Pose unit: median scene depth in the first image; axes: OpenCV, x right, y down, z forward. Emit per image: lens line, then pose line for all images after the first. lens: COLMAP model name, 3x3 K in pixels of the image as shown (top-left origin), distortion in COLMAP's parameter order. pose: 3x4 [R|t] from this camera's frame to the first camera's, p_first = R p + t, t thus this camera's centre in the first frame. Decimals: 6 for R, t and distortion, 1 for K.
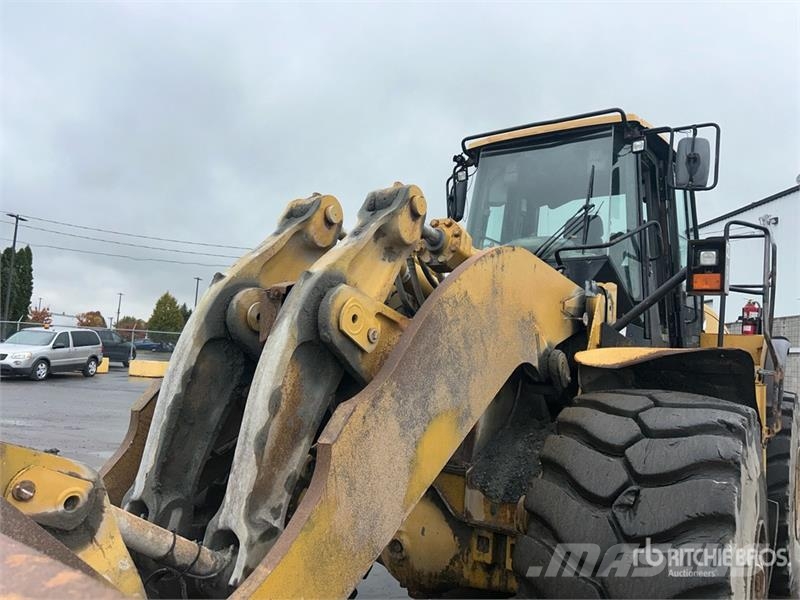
lens RADIAL K [[598.3, 0, 400.0], [0, 598.3, 300.0], [0, 0, 1]] dist [0.083576, -0.100529]
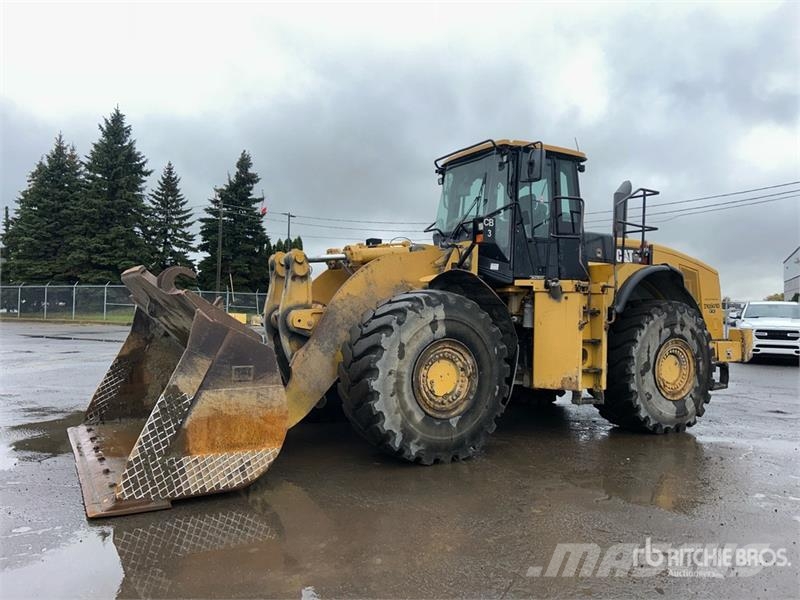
lens RADIAL K [[598.3, 0, 400.0], [0, 598.3, 300.0], [0, 0, 1]] dist [0.083576, -0.100529]
pose [[0.912555, -0.045708, -0.406391, 1.205470], [0.068669, 0.996751, 0.042089, 0.081226], [0.403147, -0.066315, 0.912729, -1.073841]]
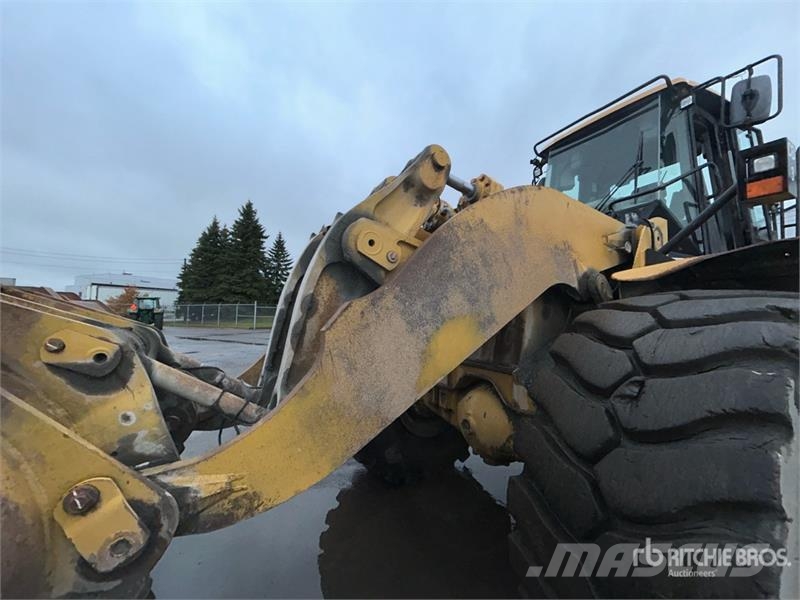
lens RADIAL K [[320.7, 0, 400.0], [0, 320.7, 300.0], [0, 0, 1]] dist [-0.001484, 0.000299]
pose [[0.902735, -0.066328, -0.425054, 0.201927], [0.074302, 0.997233, 0.002189, 0.120451], [0.423733, -0.033558, 0.905166, 0.303698]]
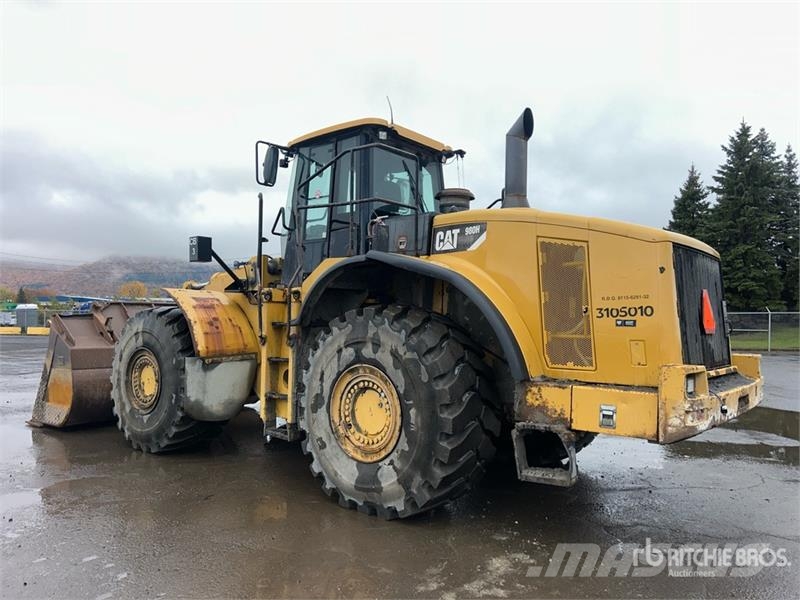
lens RADIAL K [[591.5, 0, 400.0], [0, 591.5, 300.0], [0, 0, 1]] dist [0.159219, -0.246449]
pose [[-0.071317, -0.096082, -0.992815, 2.924735], [0.071994, 0.992258, -0.101200, 0.444784], [0.994852, -0.078694, -0.063848, 2.089605]]
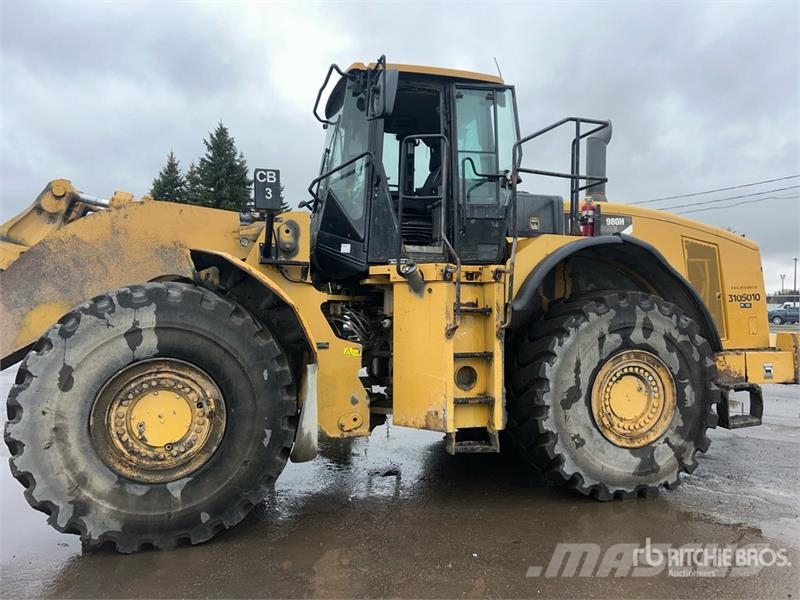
lens RADIAL K [[579.7, 0, 401.8], [0, 579.7, 304.2], [0, 0, 1]] dist [0.143351, -0.187306]
pose [[0.789226, -0.059363, -0.611226, 1.730224], [0.097342, 0.994826, 0.029072, 0.208292], [0.606338, -0.082442, 0.790922, 0.162837]]
